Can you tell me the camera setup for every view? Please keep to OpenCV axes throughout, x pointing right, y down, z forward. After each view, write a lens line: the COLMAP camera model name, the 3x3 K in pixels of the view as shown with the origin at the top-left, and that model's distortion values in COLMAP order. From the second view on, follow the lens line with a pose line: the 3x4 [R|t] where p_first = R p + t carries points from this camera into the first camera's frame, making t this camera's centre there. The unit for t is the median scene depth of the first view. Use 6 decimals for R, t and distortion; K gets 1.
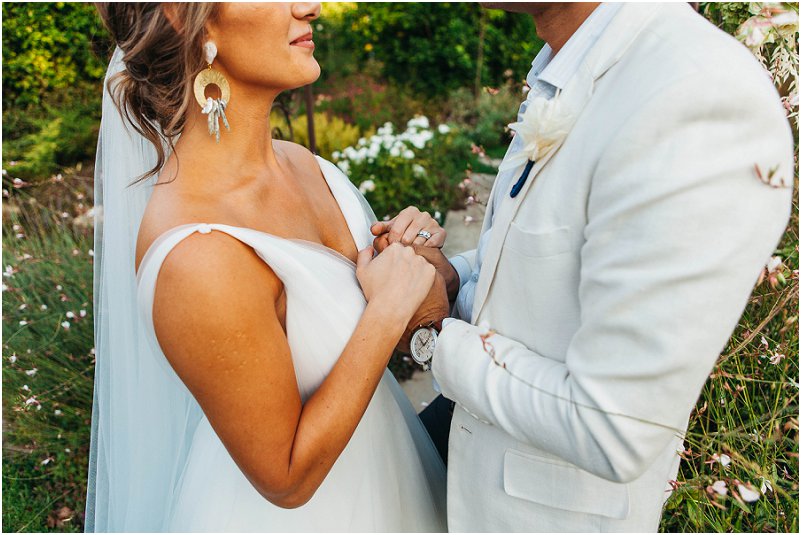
lens RADIAL K [[526.6, 0, 402.1], [0, 526.6, 268.6], [0, 0, 1]] dist [-0.002442, -0.000961]
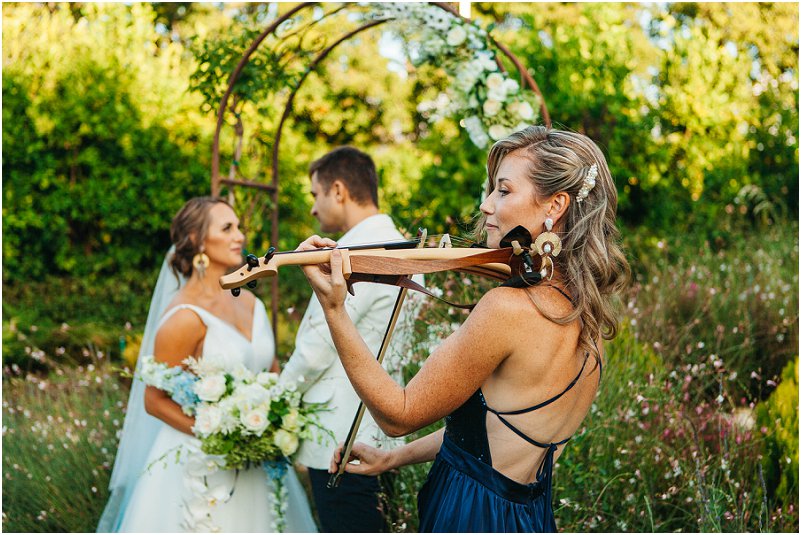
lens RADIAL K [[1151.0, 0, 400.5], [0, 1151.0, 266.3], [0, 0, 1]] dist [-0.000101, 0.000000]
pose [[0.985045, 0.022665, -0.170802, 0.183097], [-0.083079, 0.930938, -0.355601, 0.188843], [0.150946, 0.364473, 0.918899, -0.472856]]
